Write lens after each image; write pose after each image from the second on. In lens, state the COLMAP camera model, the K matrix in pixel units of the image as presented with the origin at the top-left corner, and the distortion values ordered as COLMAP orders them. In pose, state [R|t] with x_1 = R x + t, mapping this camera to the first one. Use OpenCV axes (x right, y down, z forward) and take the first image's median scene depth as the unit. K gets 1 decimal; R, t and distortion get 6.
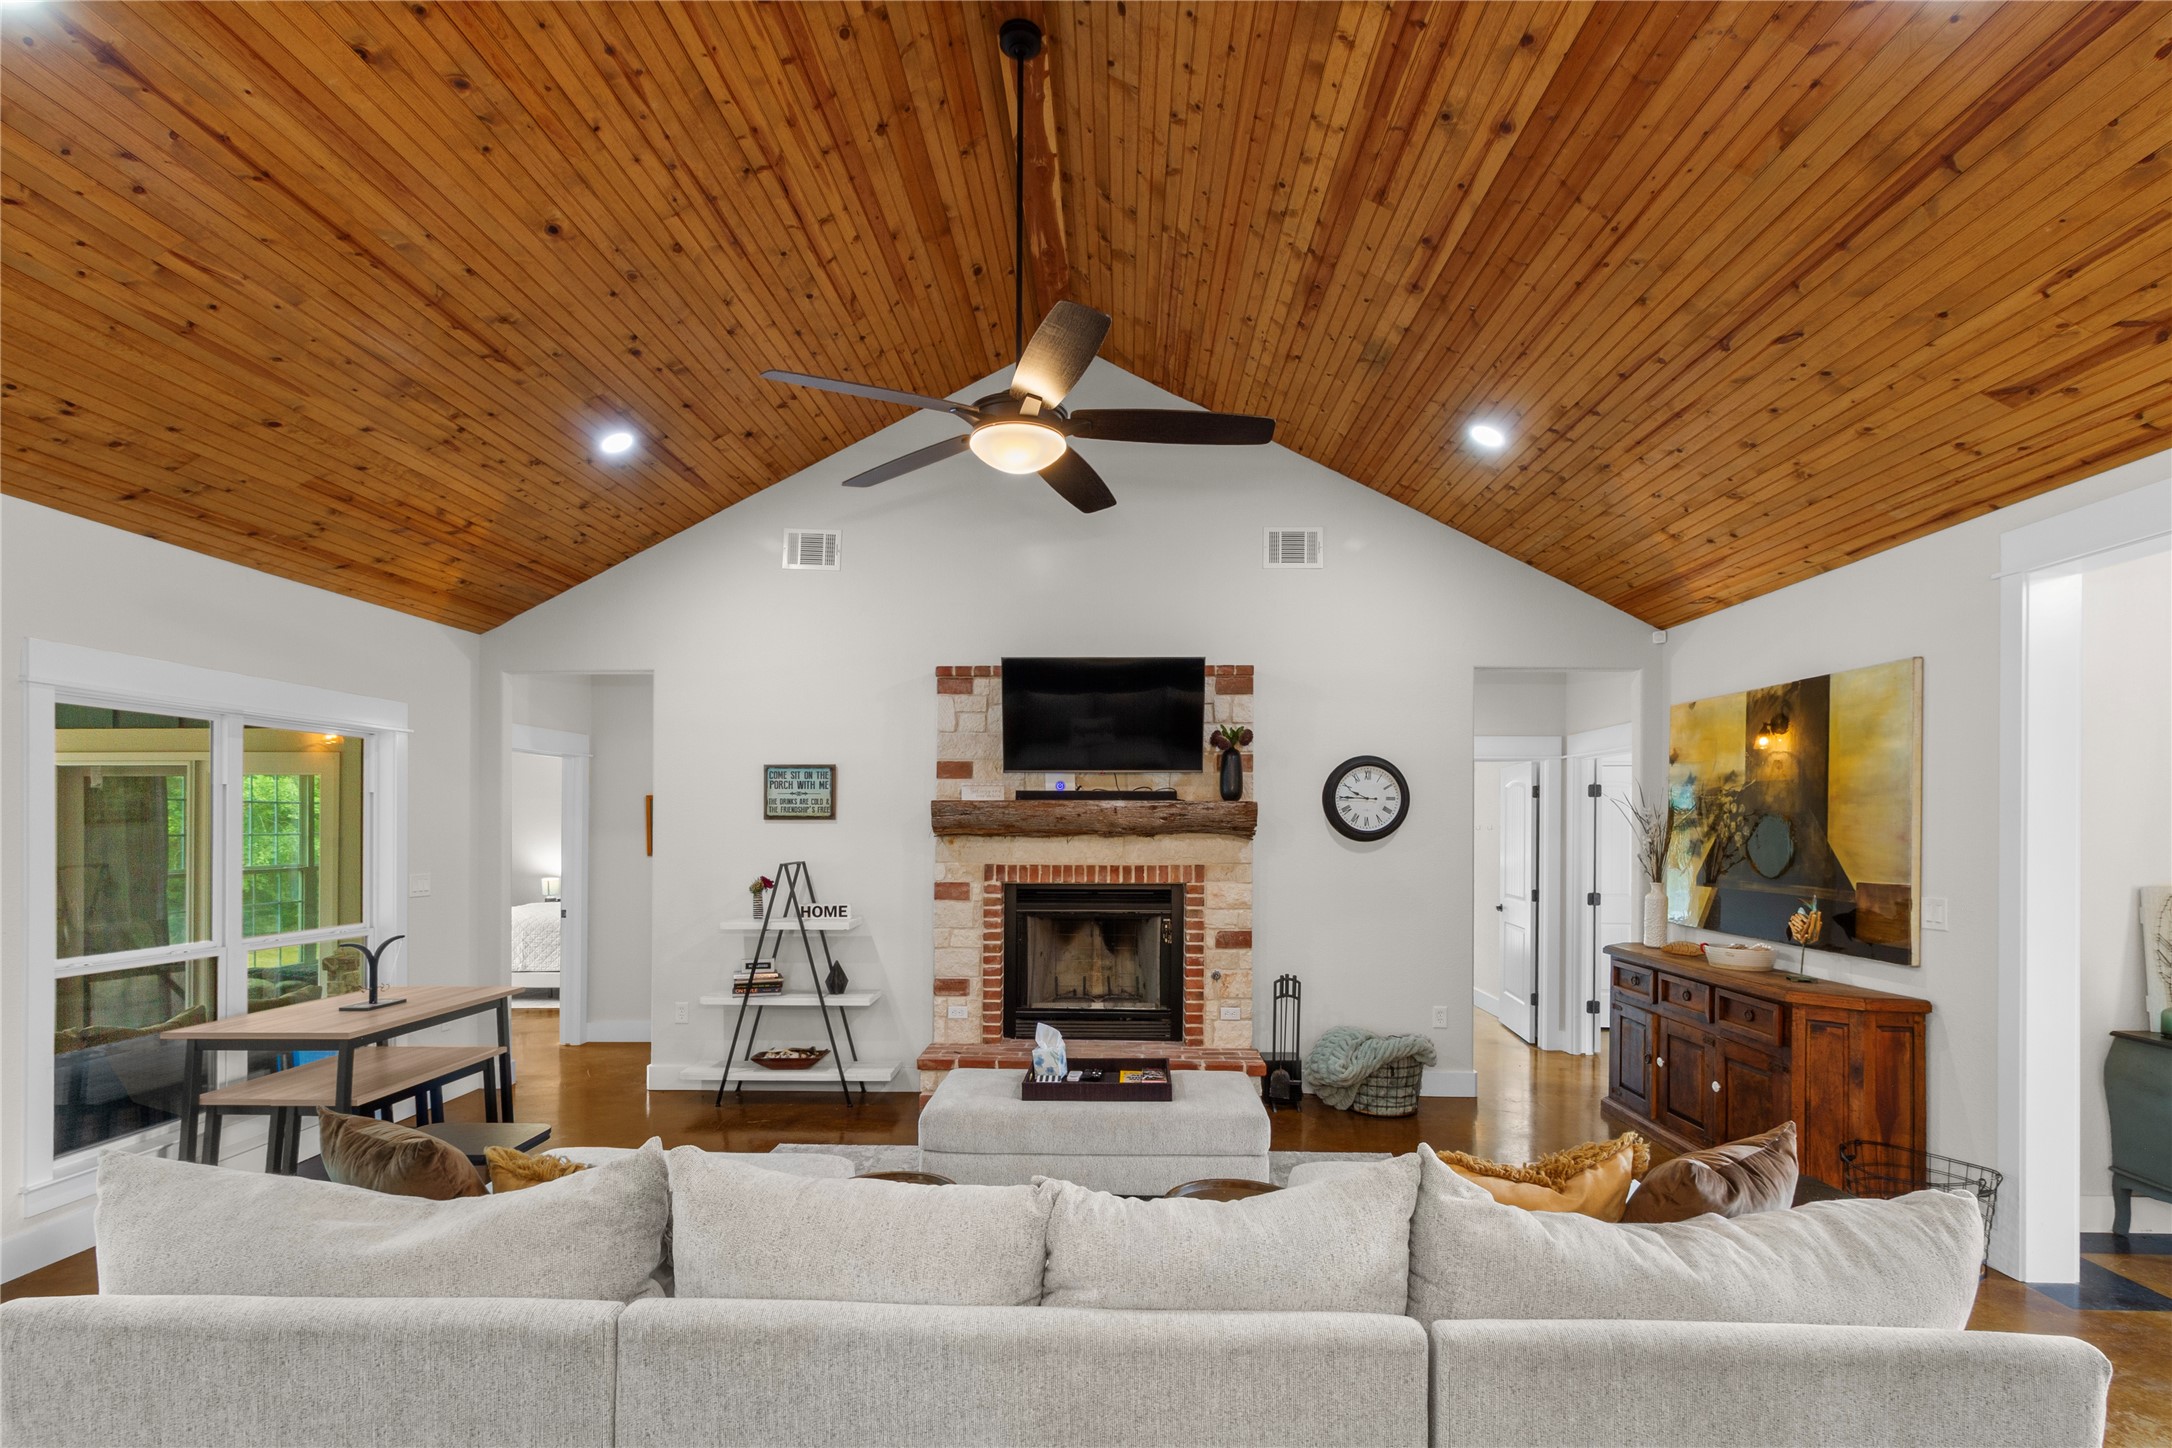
lens RADIAL K [[1030.3, 0, 1057.2], [0, 1030.3, 833.0], [0, 0, 1]] dist [0.004964, -0.000410]
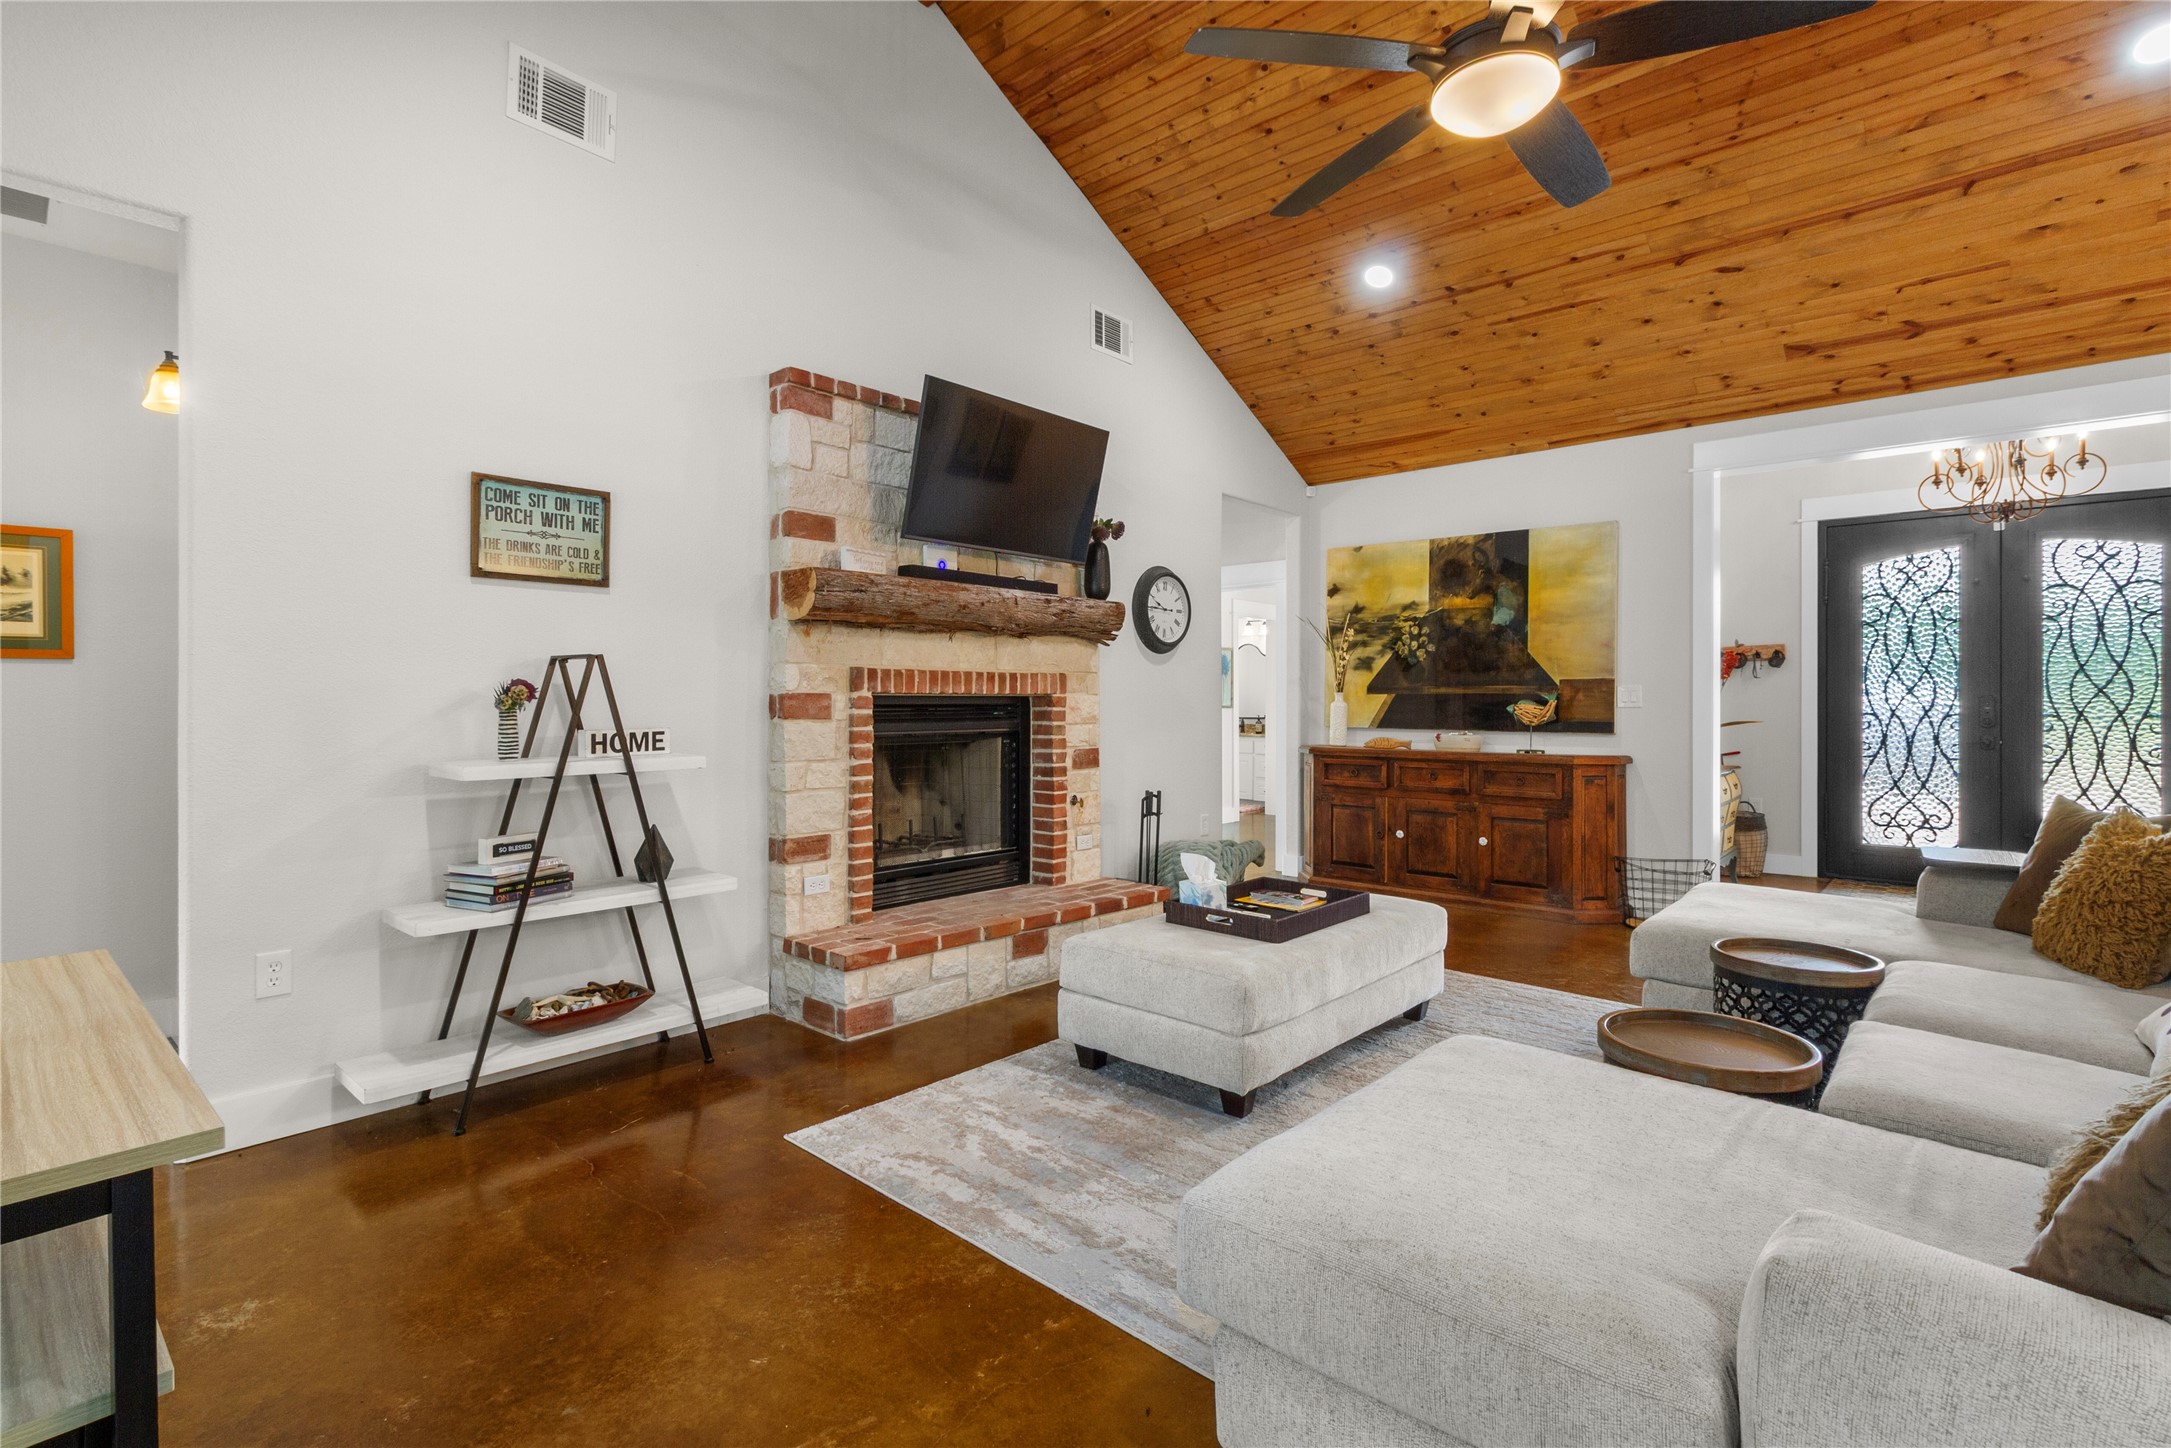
lens RADIAL K [[1029.8, 0, 1078.9], [0, 1029.8, 703.2], [0, 0, 1]] dist [0.004964, -0.000410]
pose [[0.638738, -0.003020, 0.769418, -0.513980], [0.003468, 0.999993, 0.001046, 0.055100], [-0.769416, 0.002000, 0.638744, 0.439178]]
